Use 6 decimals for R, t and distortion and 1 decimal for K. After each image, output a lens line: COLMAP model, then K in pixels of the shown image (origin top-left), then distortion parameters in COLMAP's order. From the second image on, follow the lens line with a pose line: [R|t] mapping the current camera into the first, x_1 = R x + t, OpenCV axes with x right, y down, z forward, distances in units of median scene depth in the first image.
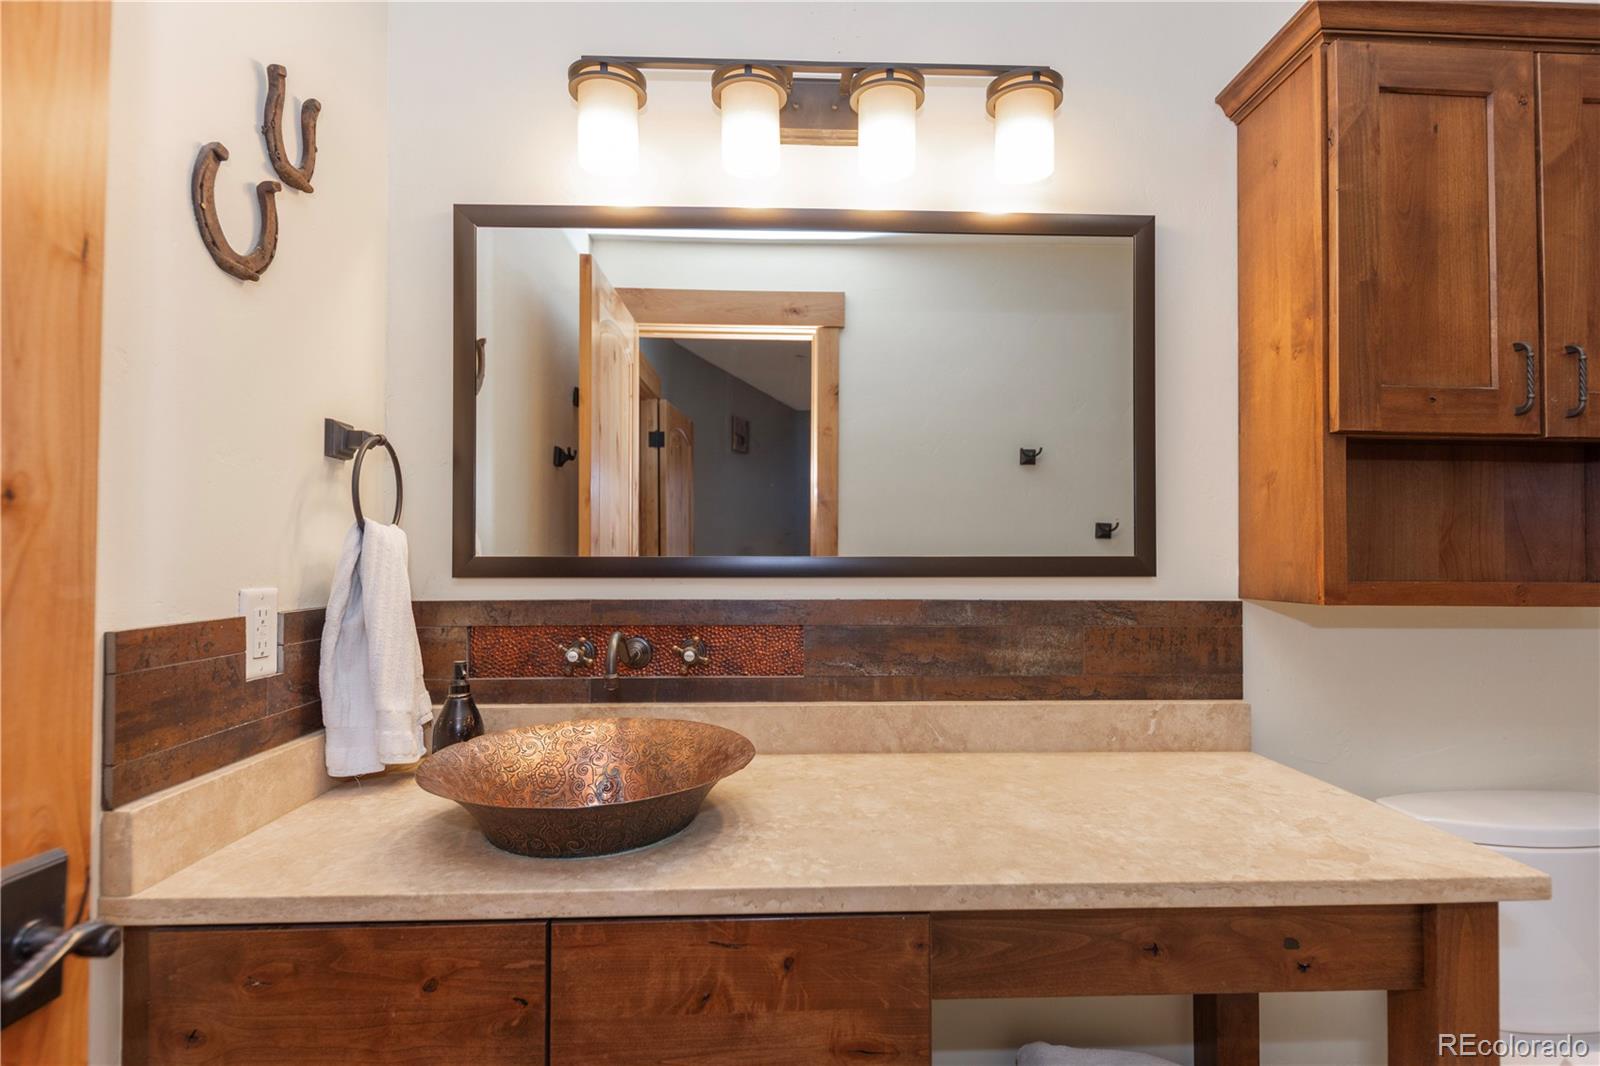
lens RADIAL K [[741.4, 0, 798.4], [0, 741.4, 525.1], [0, 0, 1]] dist [0.014122, -0.009487]
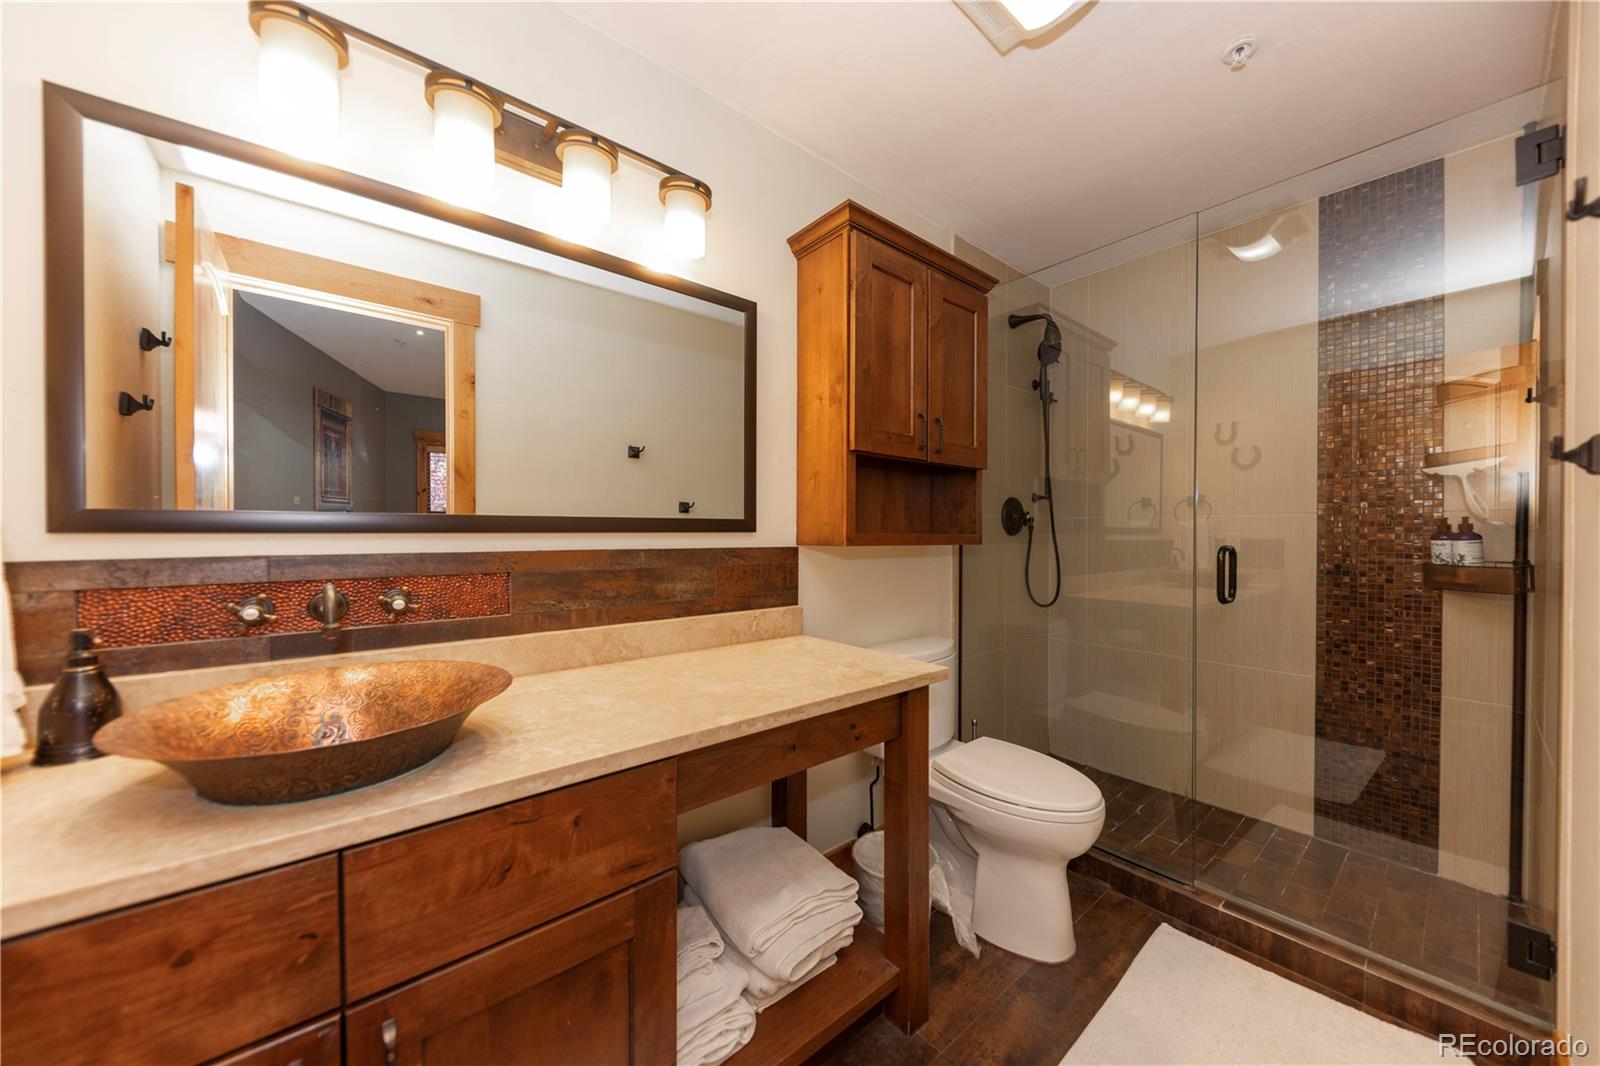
lens RADIAL K [[553.8, 0, 795.1], [0, 553.8, 519.5], [0, 0, 1]] dist [0.000075, -0.004421]
pose [[0.796596, 0.014012, 0.604350, -0.184255], [-0.028363, 0.999497, 0.014212, 0.025848], [-0.603847, -0.028462, 0.796592, 0.013198]]
